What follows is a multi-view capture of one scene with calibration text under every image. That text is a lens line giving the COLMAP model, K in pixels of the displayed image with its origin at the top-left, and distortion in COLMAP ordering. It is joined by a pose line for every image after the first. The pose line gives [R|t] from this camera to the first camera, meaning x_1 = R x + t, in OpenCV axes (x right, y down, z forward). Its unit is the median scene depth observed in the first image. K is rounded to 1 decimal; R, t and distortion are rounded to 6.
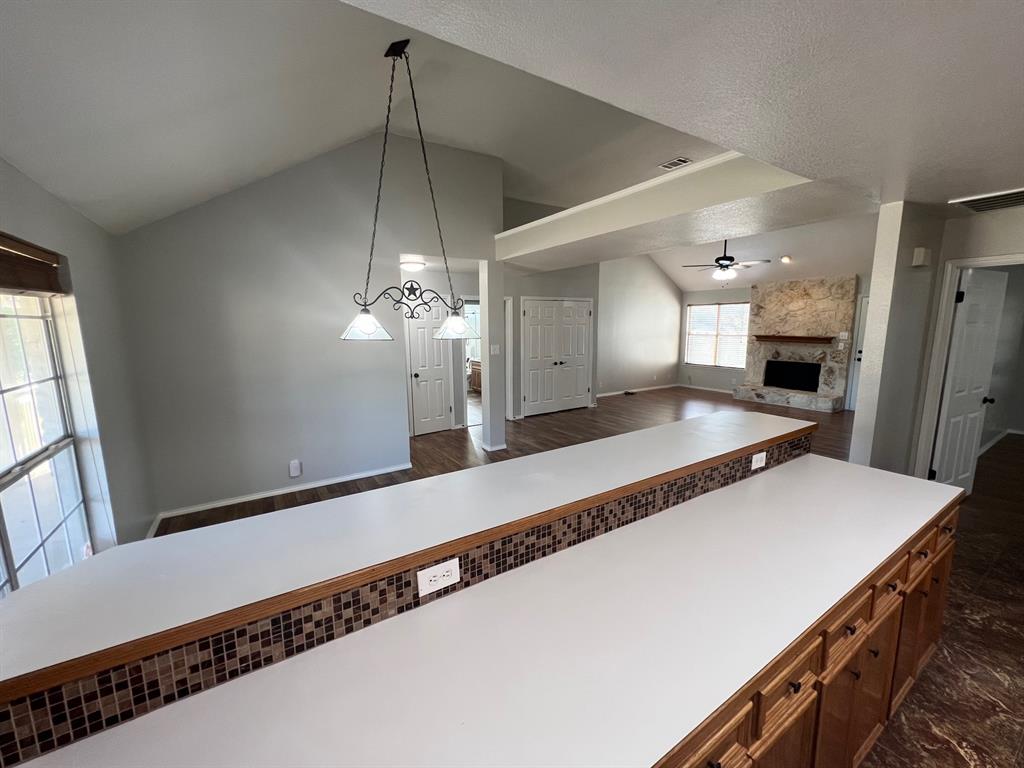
lens RADIAL K [[410.4, 0, 512.2], [0, 410.4, 385.1], [0, 0, 1]] dist [-0.002002, -0.000077]
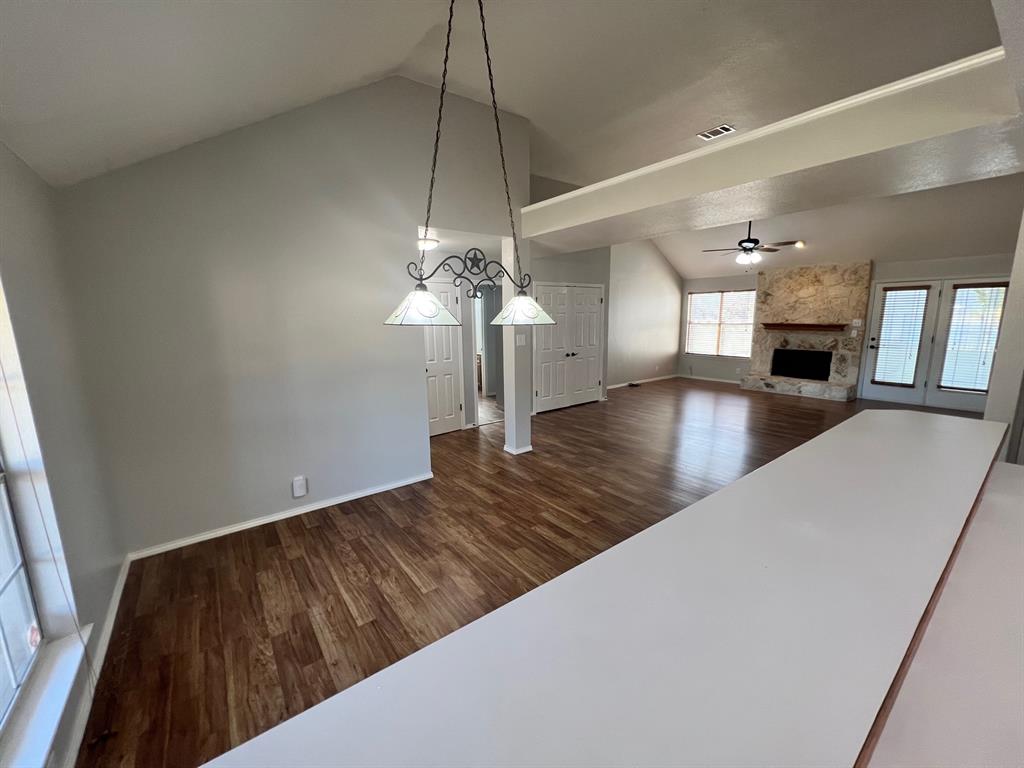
lens RADIAL K [[409.6, 0, 512.8], [0, 409.6, 384.9], [0, 0, 1]] dist [-0.000299, -0.001044]
pose [[0.996790, -0.018498, 0.077898, -0.103638], [0.017057, 0.999672, 0.019117, -0.005202], [-0.078226, -0.017726, 0.996778, 0.096680]]
